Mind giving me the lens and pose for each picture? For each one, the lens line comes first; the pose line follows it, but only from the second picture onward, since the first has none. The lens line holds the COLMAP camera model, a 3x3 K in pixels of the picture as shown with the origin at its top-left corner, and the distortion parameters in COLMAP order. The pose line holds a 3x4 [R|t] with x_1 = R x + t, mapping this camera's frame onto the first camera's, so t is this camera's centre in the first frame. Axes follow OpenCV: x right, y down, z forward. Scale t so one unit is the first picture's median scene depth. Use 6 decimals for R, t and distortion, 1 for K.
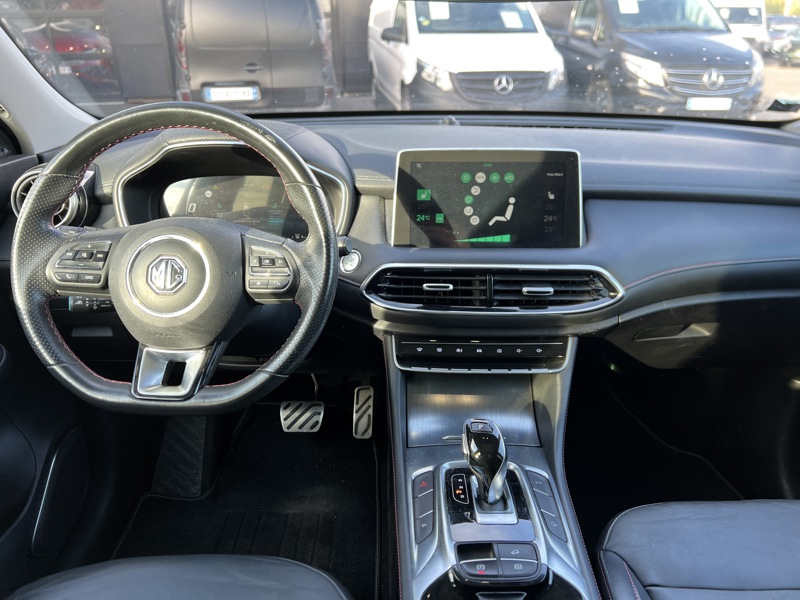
lens RADIAL K [[625.0, 0, 399.4], [0, 625.0, 300.0], [0, 0, 1]] dist [0.058933, -0.069479]
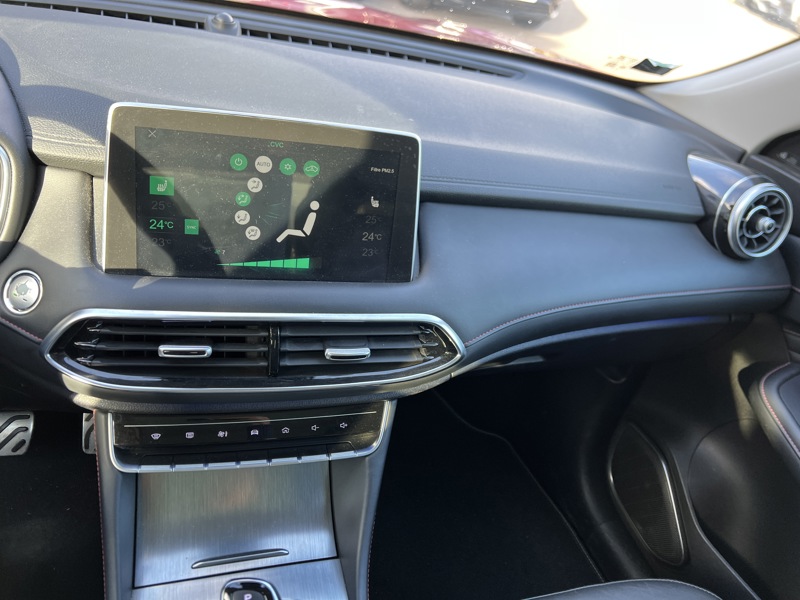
lens RADIAL K [[625.0, 0, 403.7], [0, 625.0, 303.4], [0, 0, 1]] dist [0.058933, -0.069479]
pose [[0.946184, 0.005746, 0.323577, 0.061858], [-0.075790, 0.975973, 0.204288, -0.197261], [-0.314628, -0.217817, 0.923886, 0.372430]]
